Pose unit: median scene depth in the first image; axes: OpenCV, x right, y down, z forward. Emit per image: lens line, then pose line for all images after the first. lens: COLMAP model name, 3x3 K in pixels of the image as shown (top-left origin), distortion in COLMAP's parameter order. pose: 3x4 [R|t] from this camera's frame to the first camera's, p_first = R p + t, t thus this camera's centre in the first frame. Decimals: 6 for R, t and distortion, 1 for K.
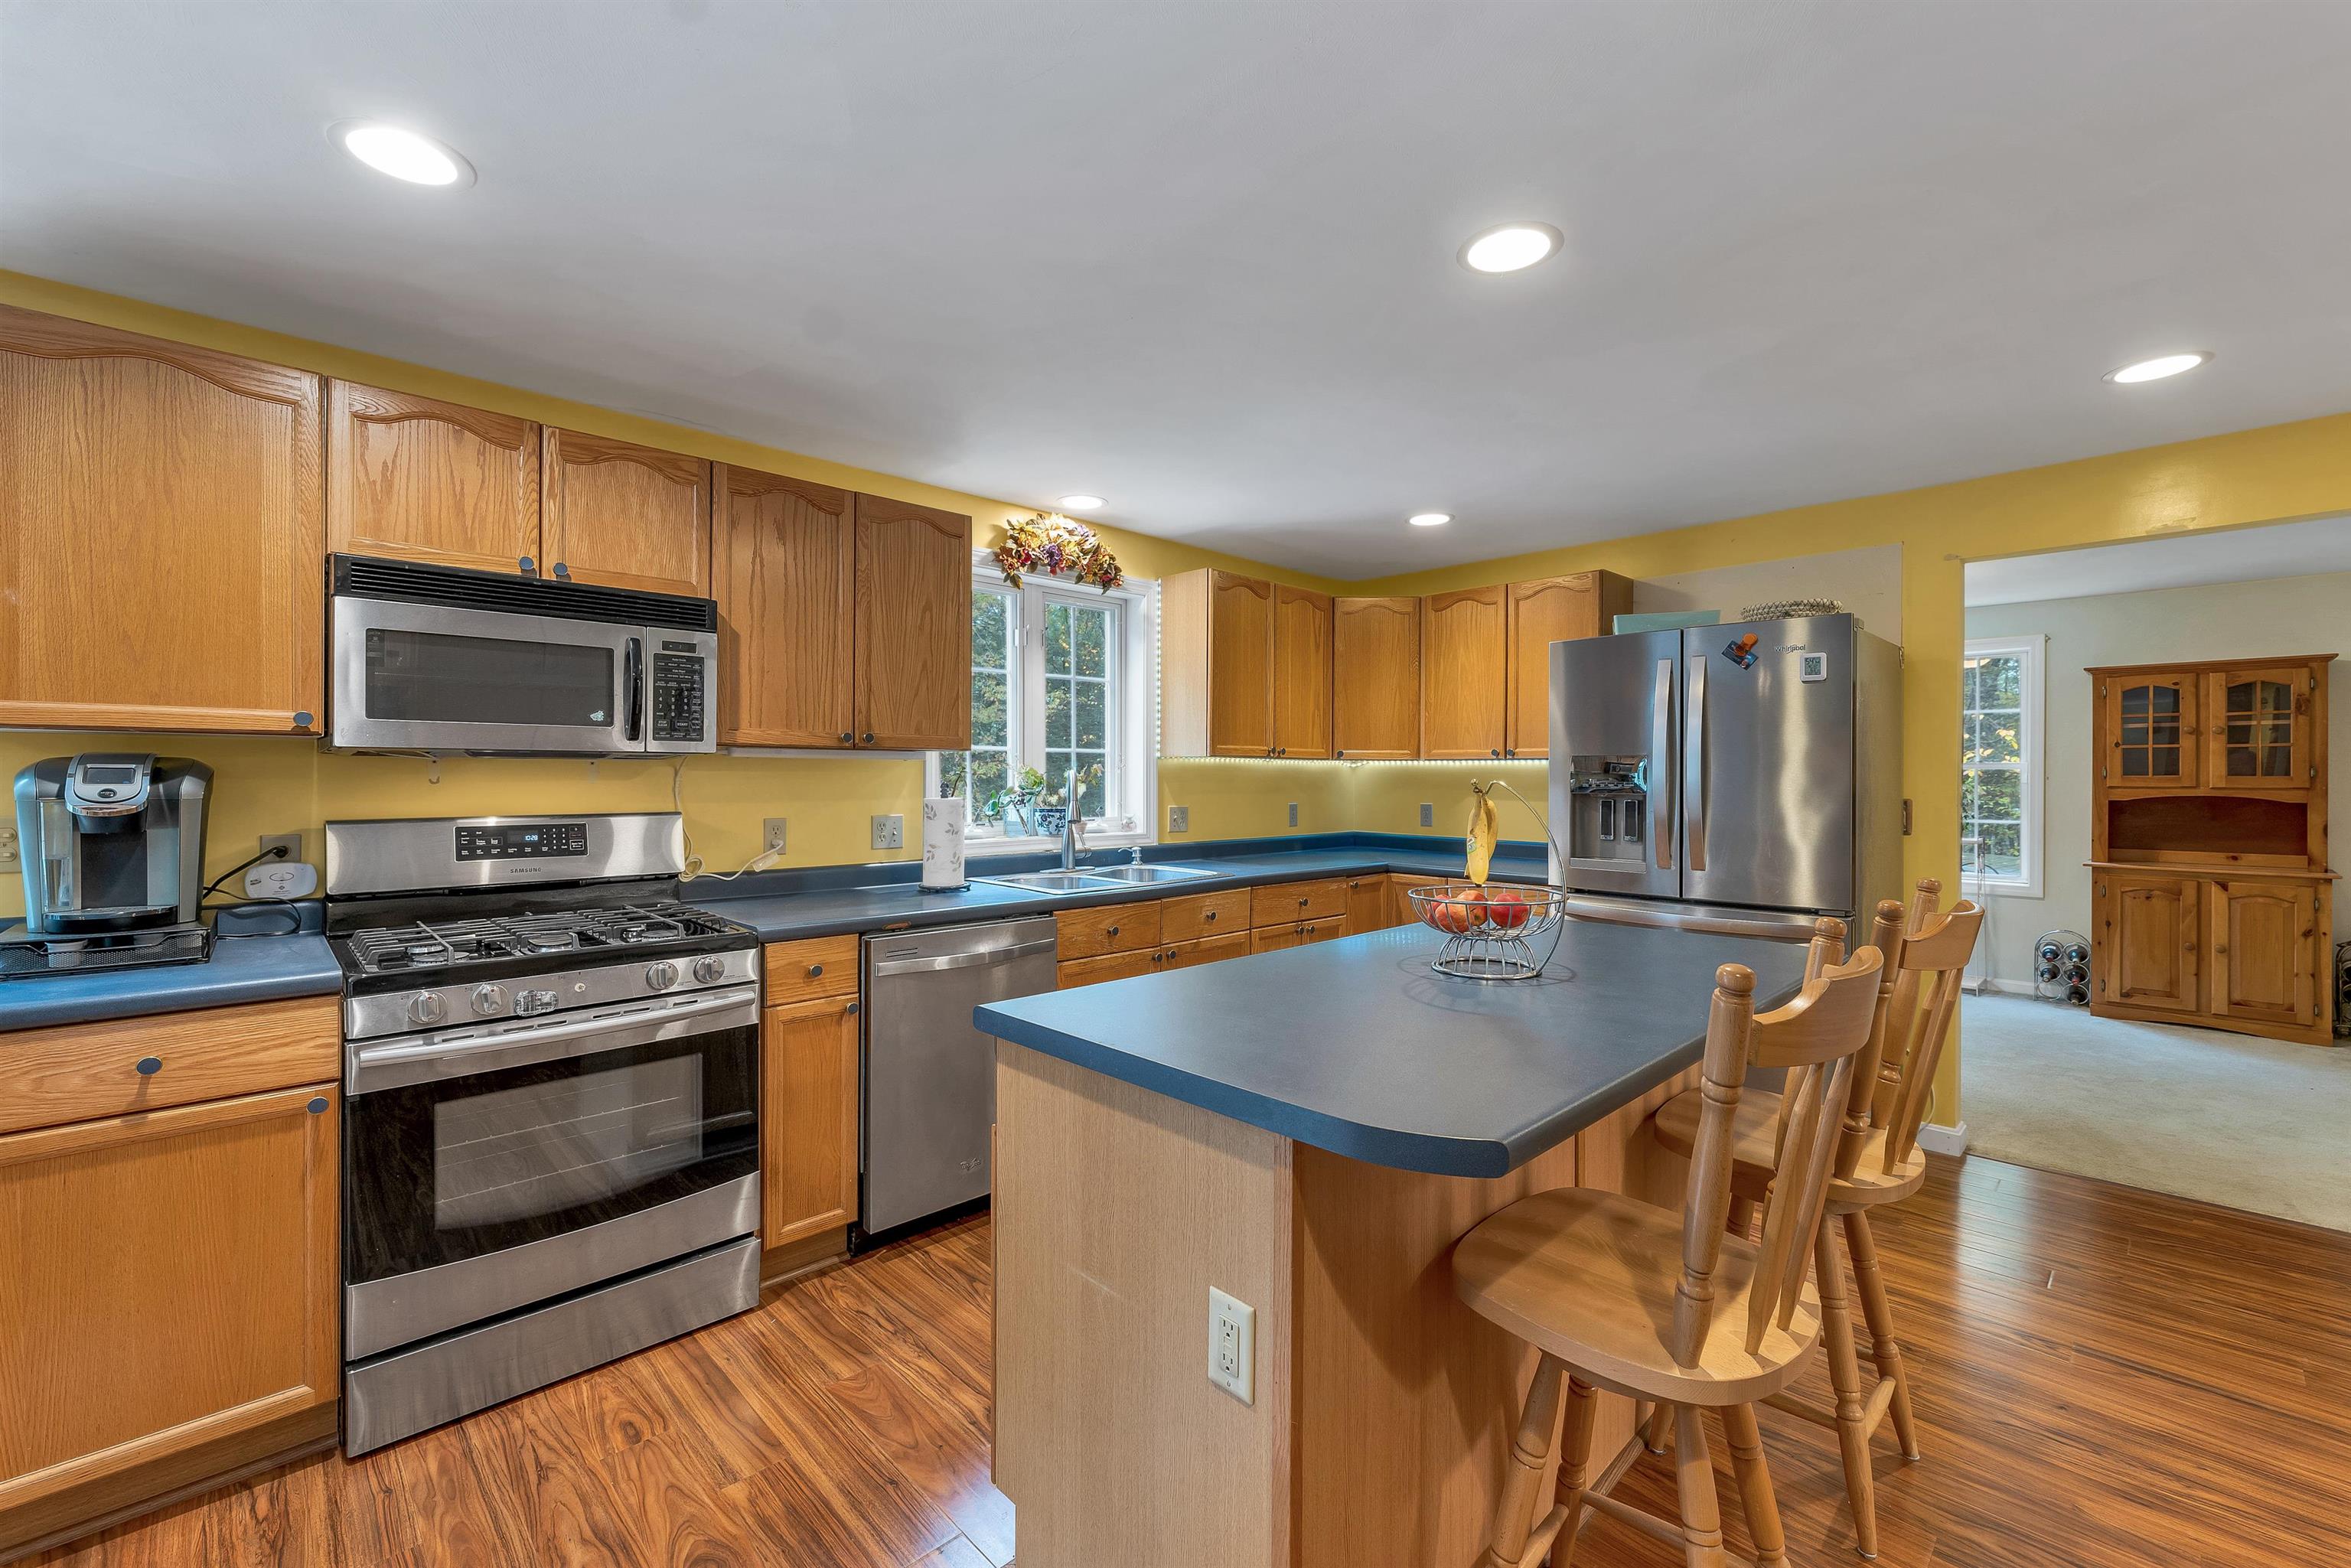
lens RADIAL K [[978.9, 0, 1133.2], [0, 978.9, 769.6], [0, 0, 1]] dist [-0.000726, 0.001824]
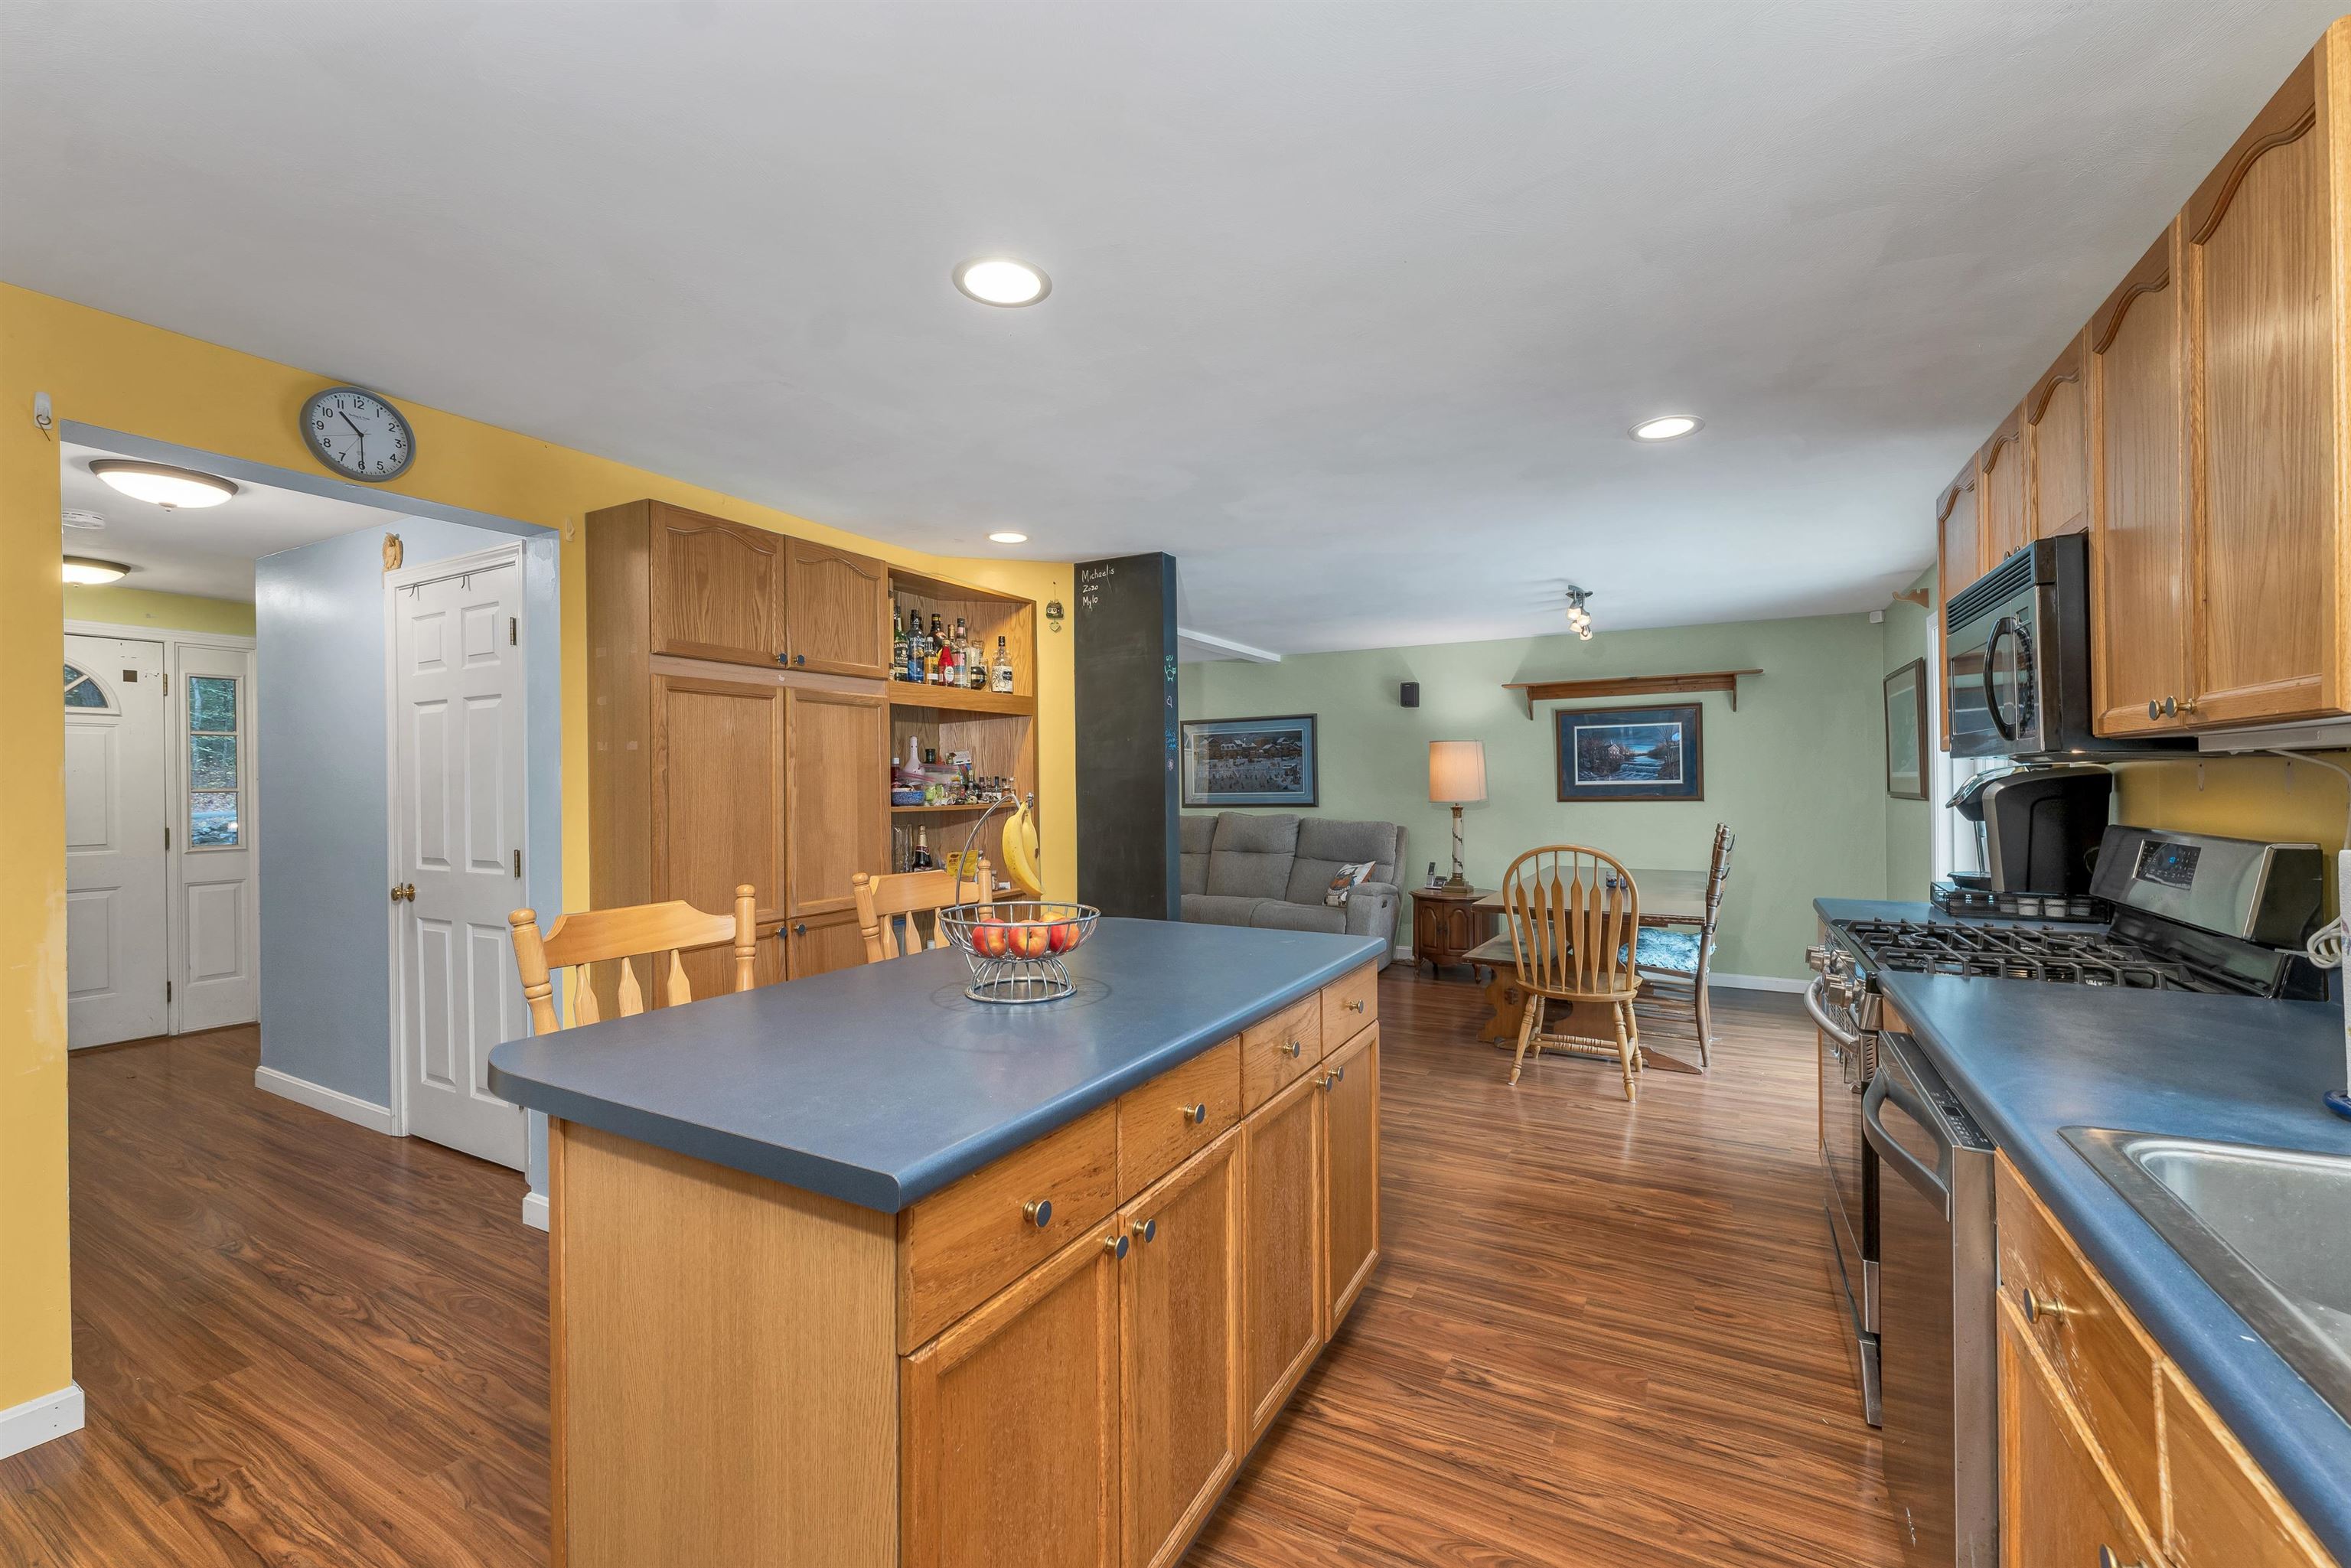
lens RADIAL K [[978.9, 0, 1163.7], [0, 978.9, 784.5], [0, 0, 1]] dist [-0.000726, 0.001824]
pose [[-0.951076, 0.006505, -0.308887, 0.414173], [0.007742, 0.999966, -0.002777, 0.002821], [0.308859, -0.005033, -0.951095, 1.531270]]
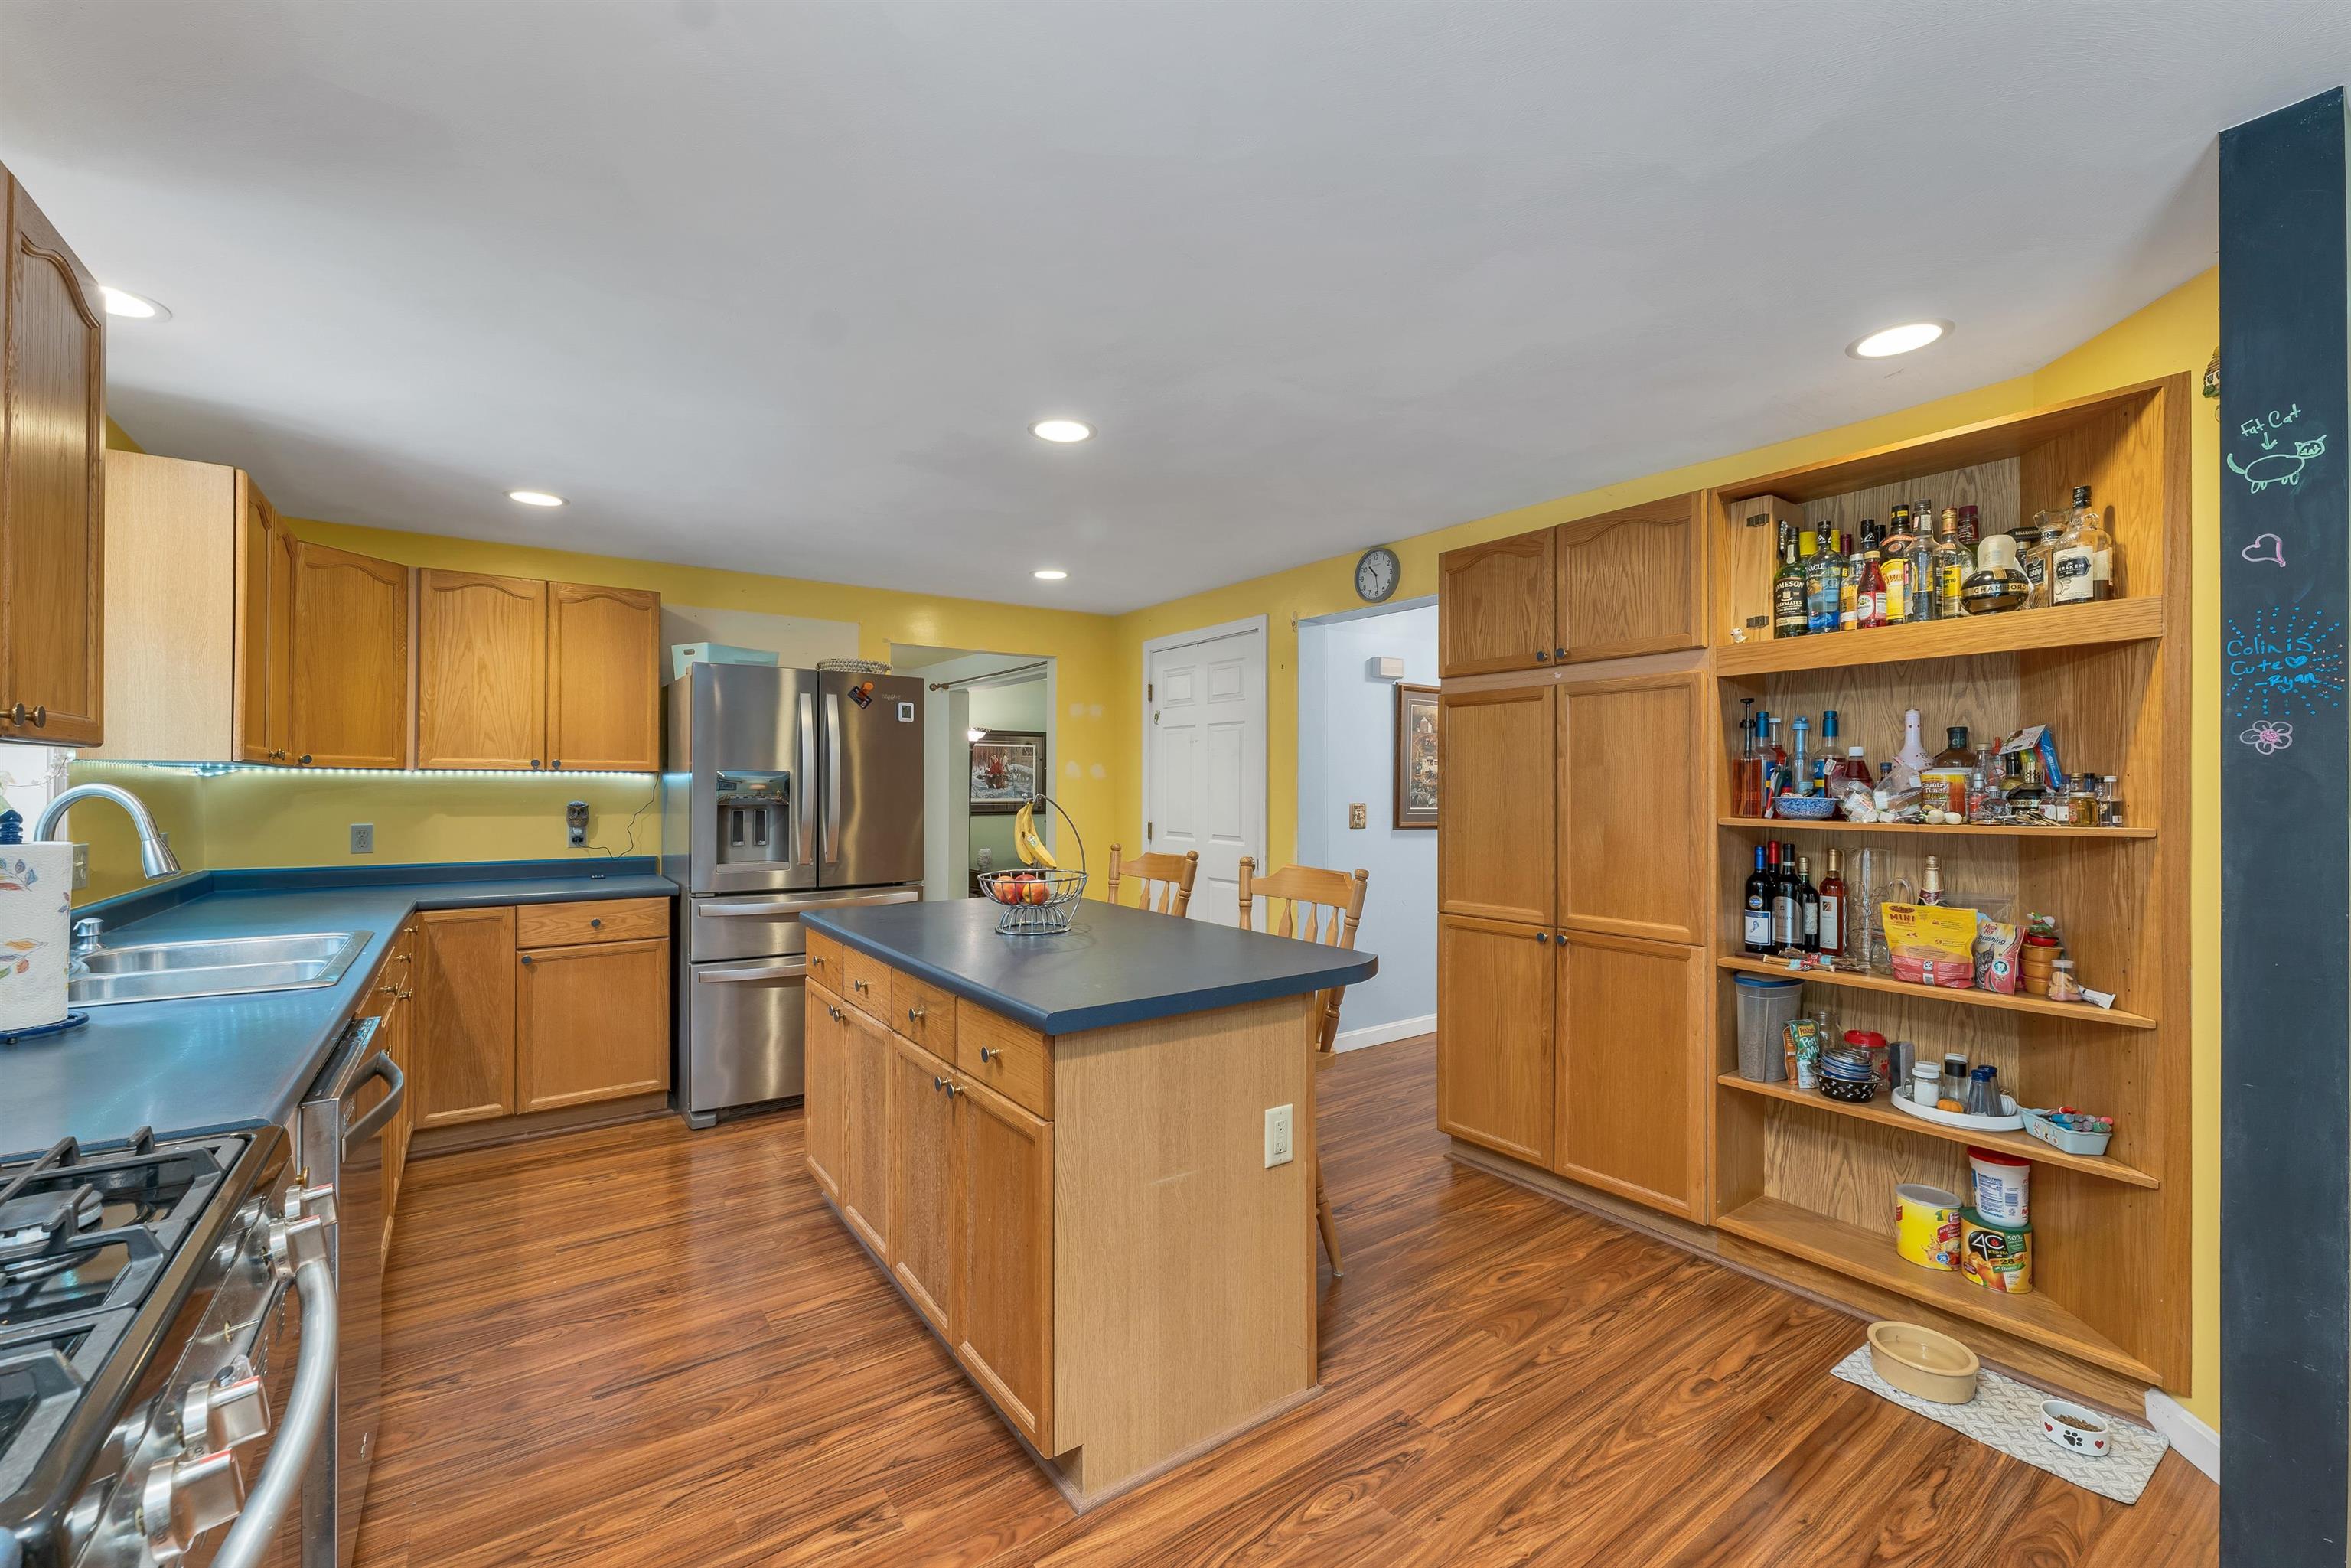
lens RADIAL K [[978.9, 0, 1185.5], [0, 978.9, 780.4], [0, 0, 1]] dist [-0.000726, 0.001824]
pose [[0.128356, 0.003103, 0.991723, -0.779645], [-0.006551, 0.999976, -0.002281, -0.005336], [-0.991707, -0.006204, 0.128373, 0.472083]]
